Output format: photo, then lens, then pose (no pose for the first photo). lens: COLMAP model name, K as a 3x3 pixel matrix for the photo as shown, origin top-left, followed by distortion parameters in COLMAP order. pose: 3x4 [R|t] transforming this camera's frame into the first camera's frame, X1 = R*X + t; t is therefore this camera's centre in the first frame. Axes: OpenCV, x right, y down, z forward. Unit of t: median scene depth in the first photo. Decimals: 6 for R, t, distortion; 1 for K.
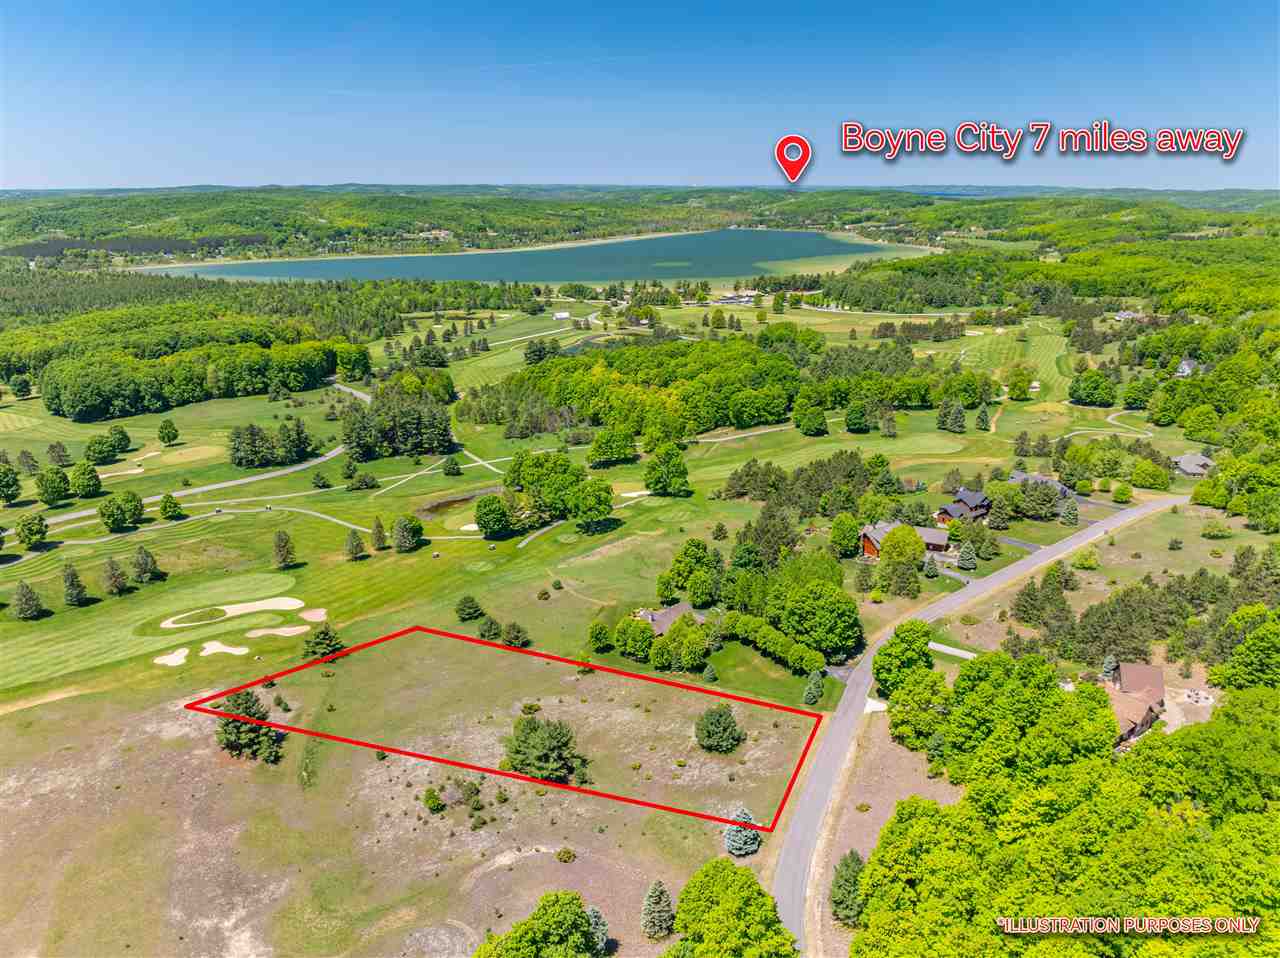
lens RADIAL K [[906.9, 0, 645.4], [0, 906.9, 475.3], [0, 0, 1]] dist [-0.038110, 0.002568]
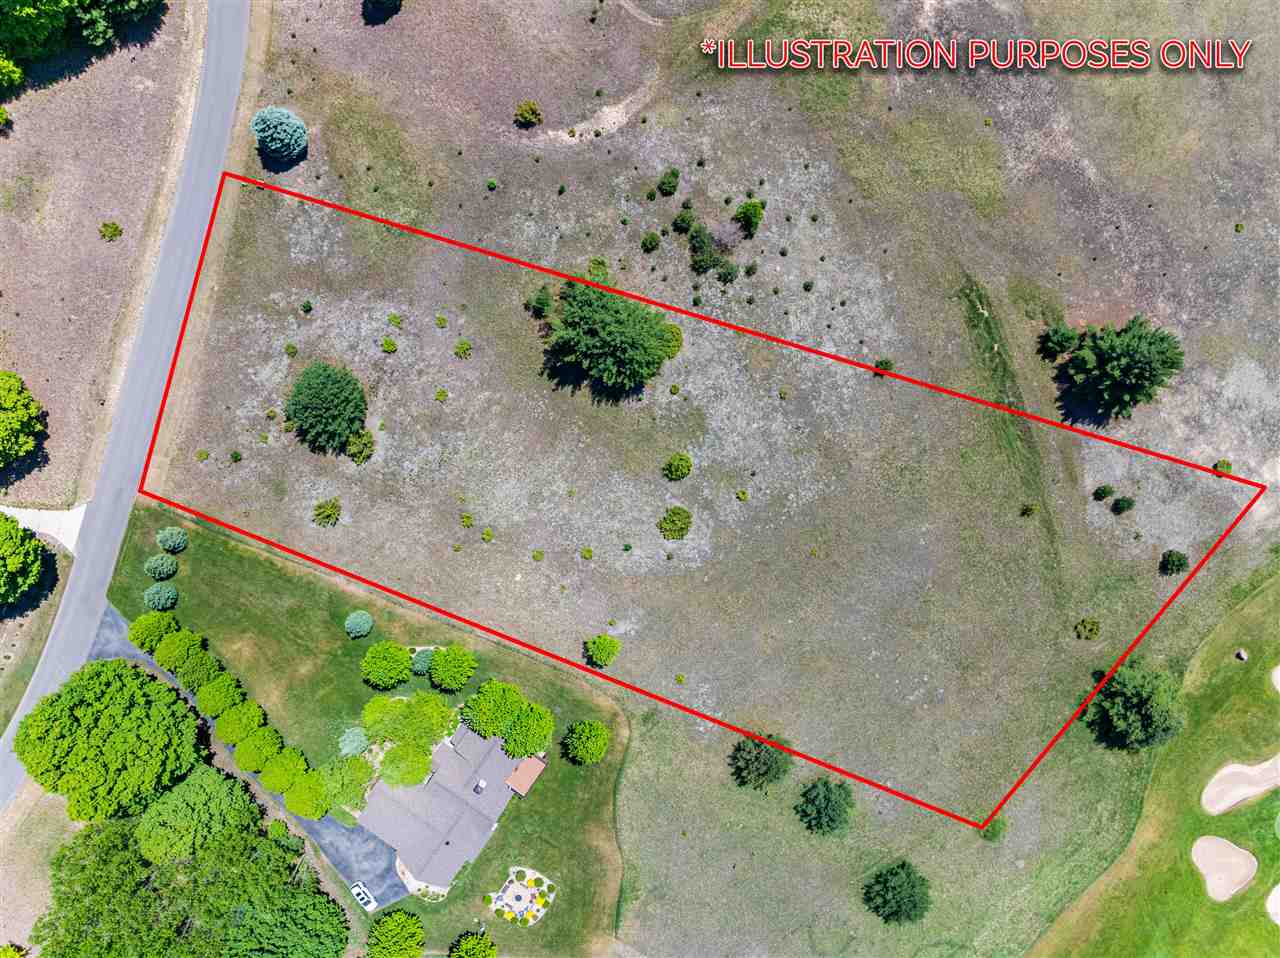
lens RADIAL K [[906.9, 0, 645.4], [0, 906.9, 475.3], [0, 0, 1]] dist [-0.038110, 0.002568]
pose [[-0.992898, 0.118786, -0.006527, -0.053708], [-0.042397, -0.302055, 0.952347, -0.138465], [0.111154, 0.945861, 0.304946, 0.396993]]
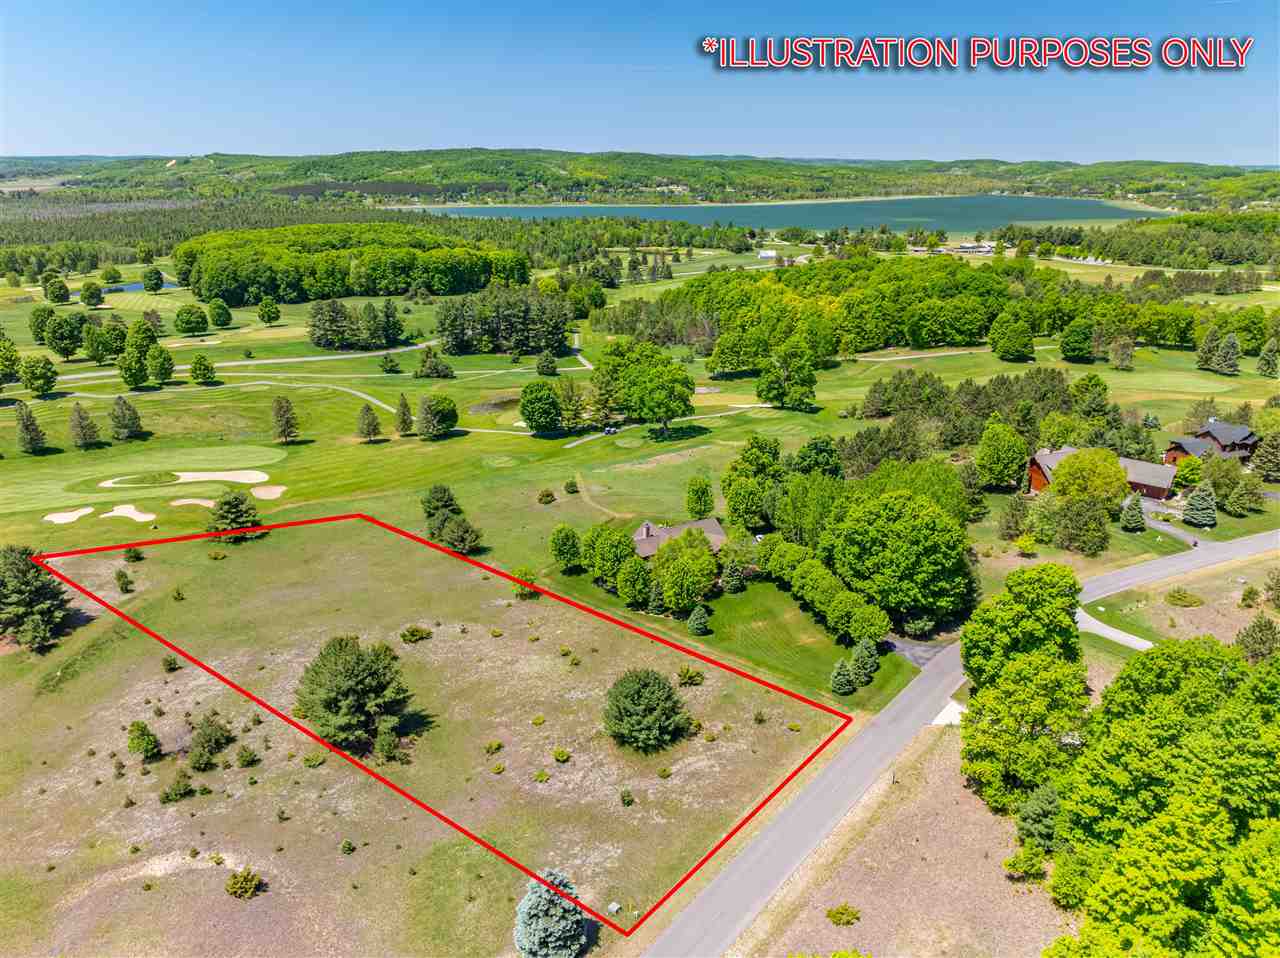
lens RADIAL K [[906.9, 0, 645.4], [0, 906.9, 475.3], [0, 0, 1]] dist [-0.038110, 0.002568]
pose [[0.962559, 0.096885, -0.253165, 0.093530], [-0.090661, 0.995225, 0.036169, 0.052271], [0.255461, -0.011862, 0.966747, 0.205684]]
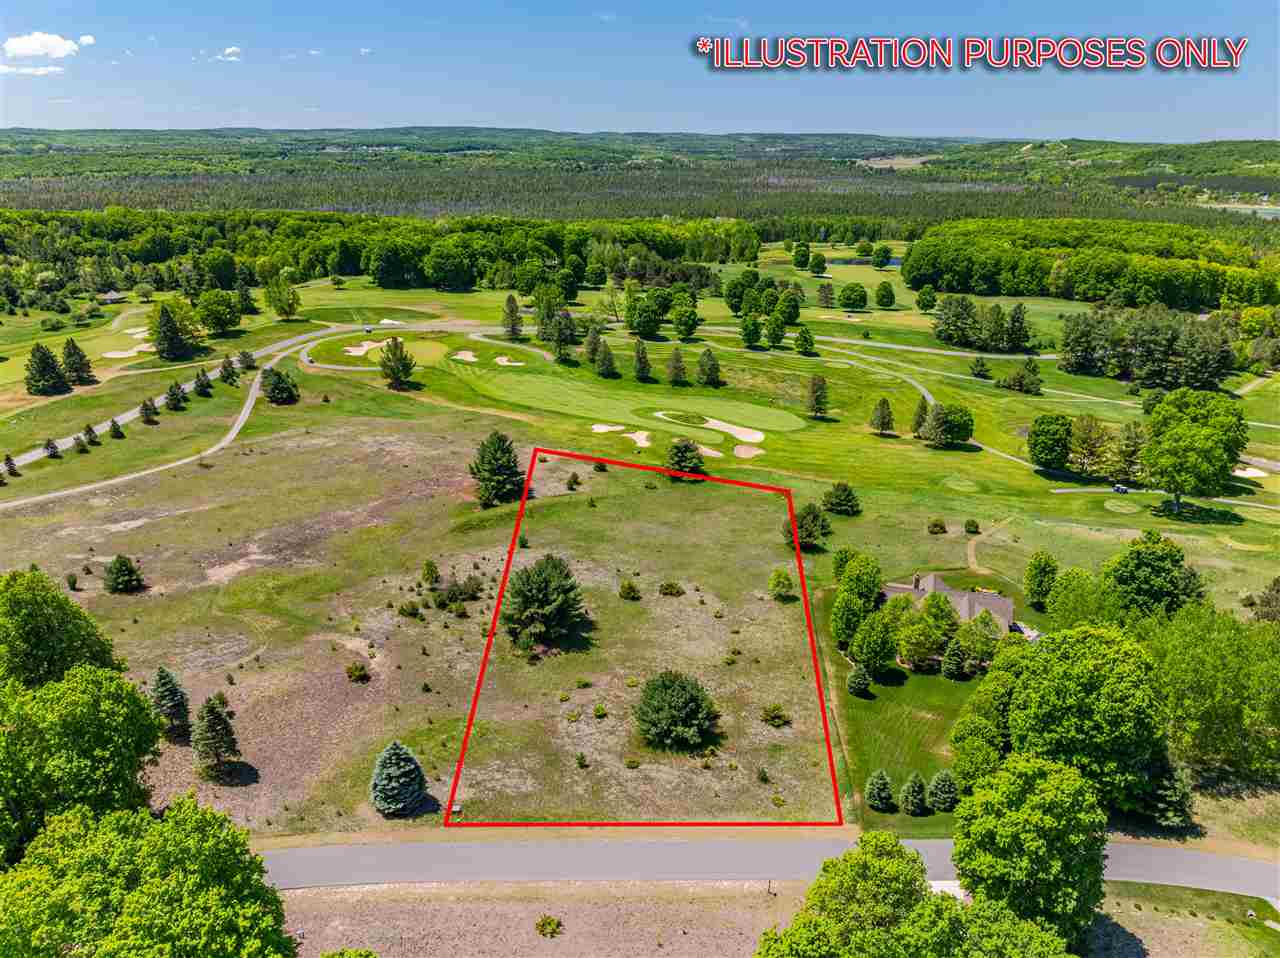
lens RADIAL K [[906.9, 0, 645.4], [0, 906.9, 475.3], [0, 0, 1]] dist [-0.038110, 0.002568]
pose [[0.418368, 0.324697, -0.848257, 0.235340], [-0.287388, 0.933259, 0.215492, 0.006832], [0.861613, 0.153624, 0.483759, 0.301342]]
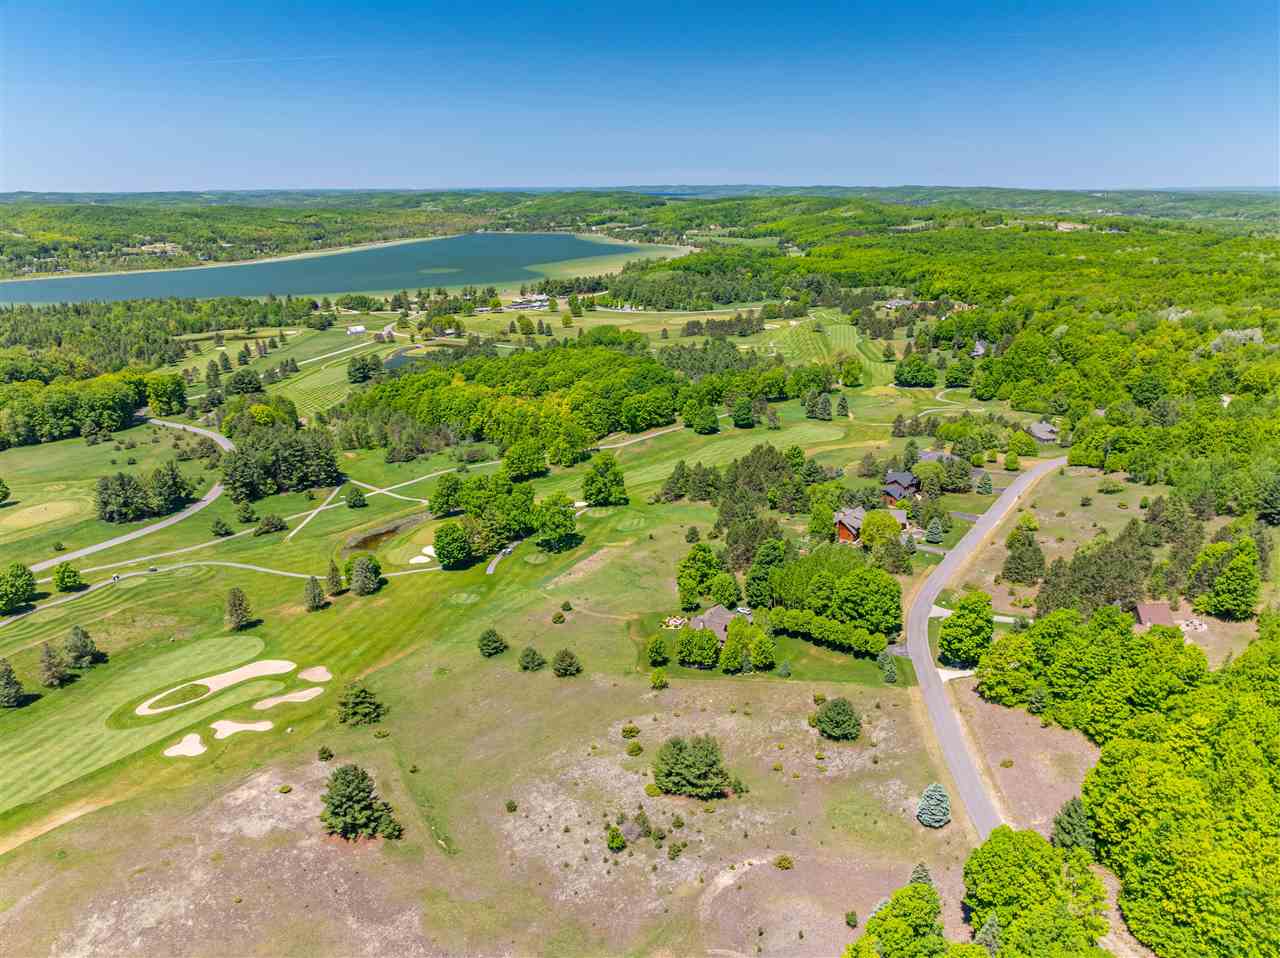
lens RADIAL K [[906.9, 0, 645.4], [0, 906.9, 475.3], [0, 0, 1]] dist [-0.038110, 0.002568]
pose [[0.956875, -0.093243, 0.275128, -0.178171], [0.093793, 0.995529, 0.011187, -0.015075], [-0.274941, 0.015101, 0.961343, 0.021402]]
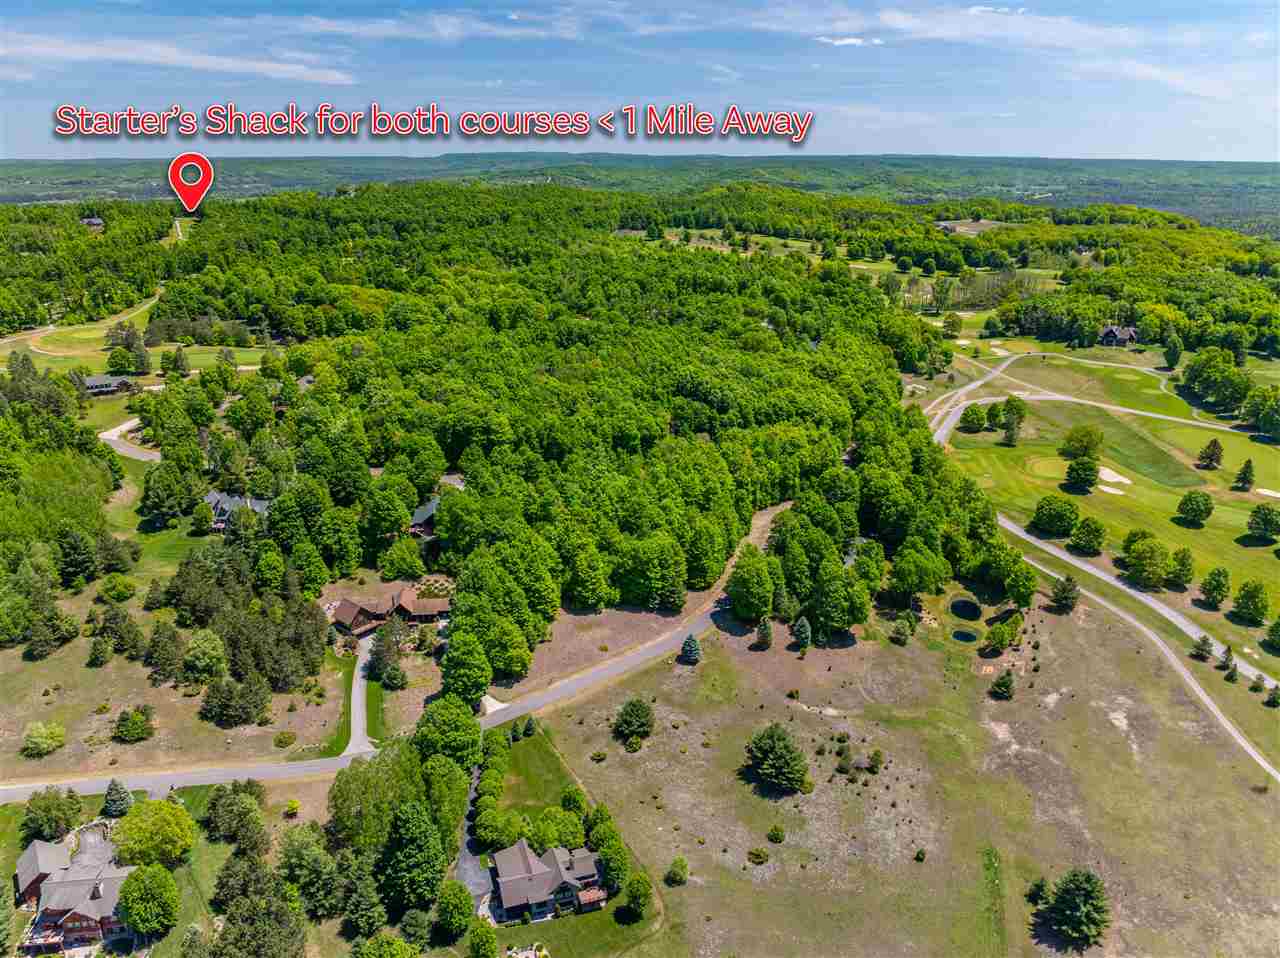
lens RADIAL K [[906.9, 0, 645.4], [0, 906.9, 475.3], [0, 0, 1]] dist [-0.038110, 0.002568]
pose [[-0.872549, -0.168100, 0.458694, -0.190091], [0.149179, 0.802403, 0.577836, -0.297751], [-0.465192, 0.572618, -0.675060, 0.723974]]
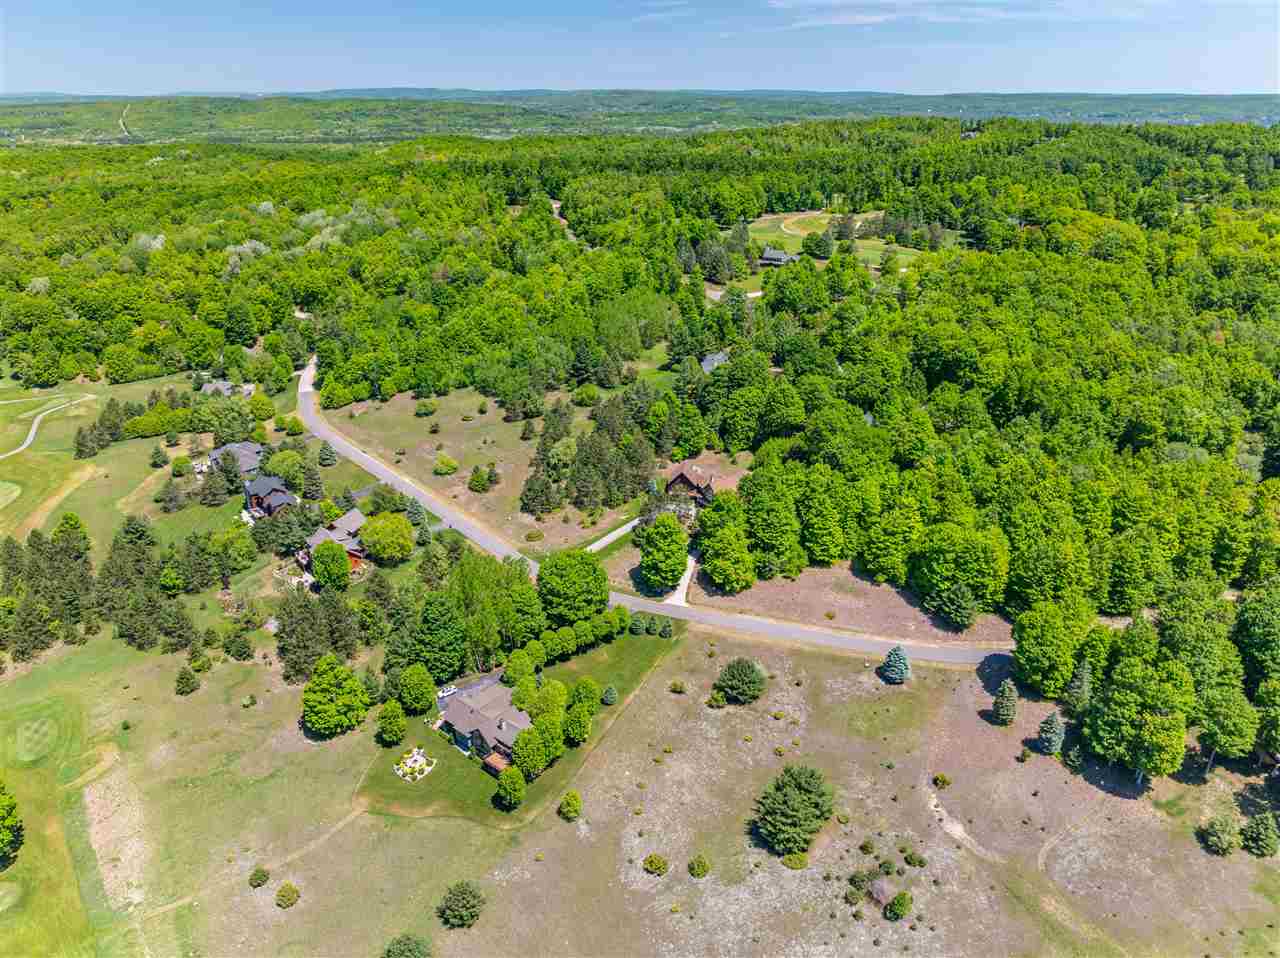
lens RADIAL K [[906.9, 0, 645.4], [0, 906.9, 475.3], [0, 0, 1]] dist [-0.038110, 0.002568]
pose [[-0.039469, -0.397100, 0.916926, -0.341824], [0.309089, 0.867783, 0.389122, -0.157891], [-0.950214, 0.298770, 0.088489, 0.422519]]
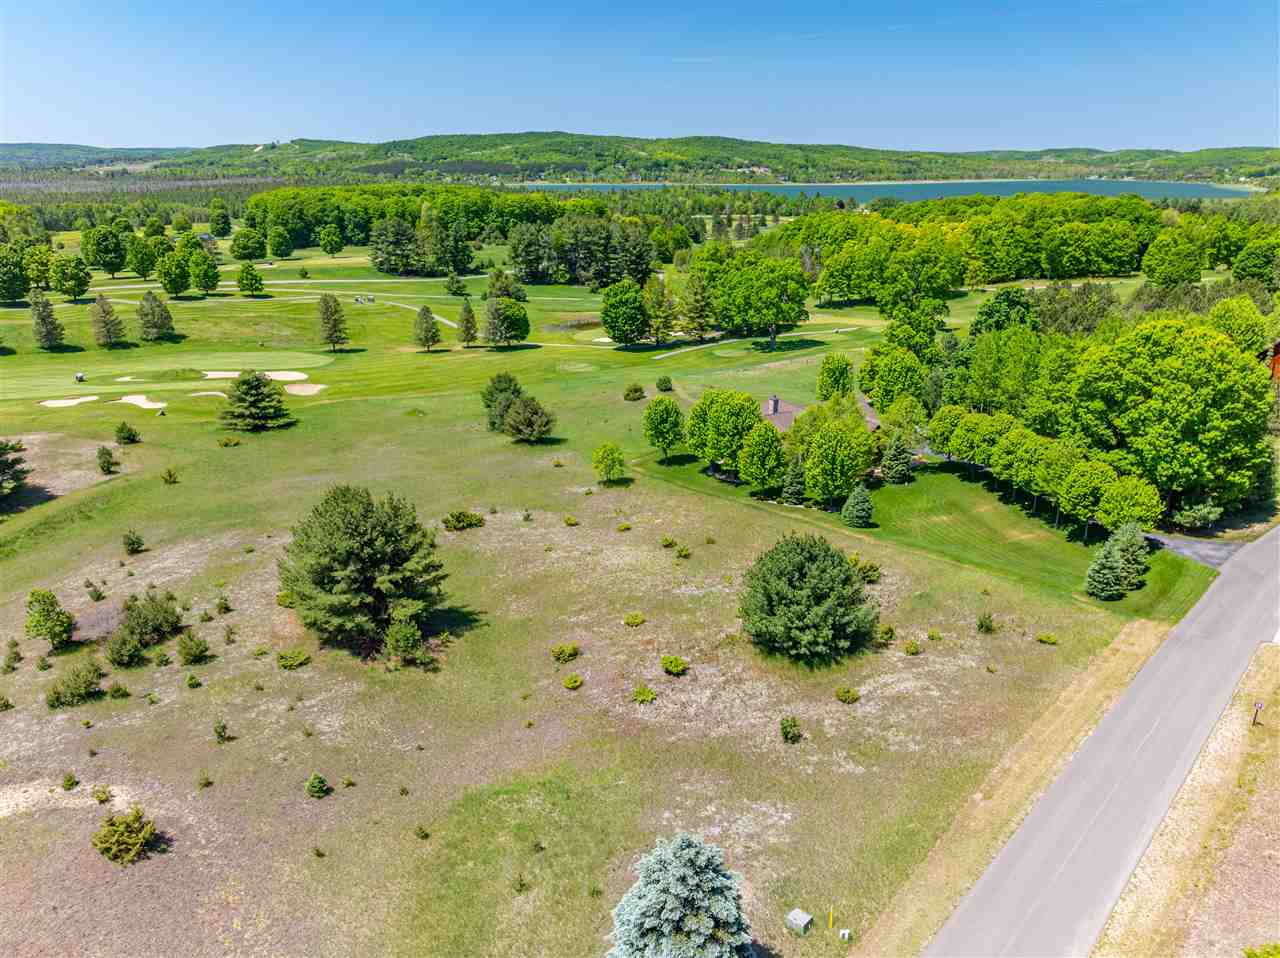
lens RADIAL K [[906.9, 0, 645.4], [0, 906.9, 475.3], [0, 0, 1]] dist [-0.038110, 0.002568]
pose [[0.937434, 0.122476, -0.325910, 0.058608], [-0.112361, 0.992421, 0.049759, 0.099550], [0.329534, -0.010026, 0.944090, 0.289197]]
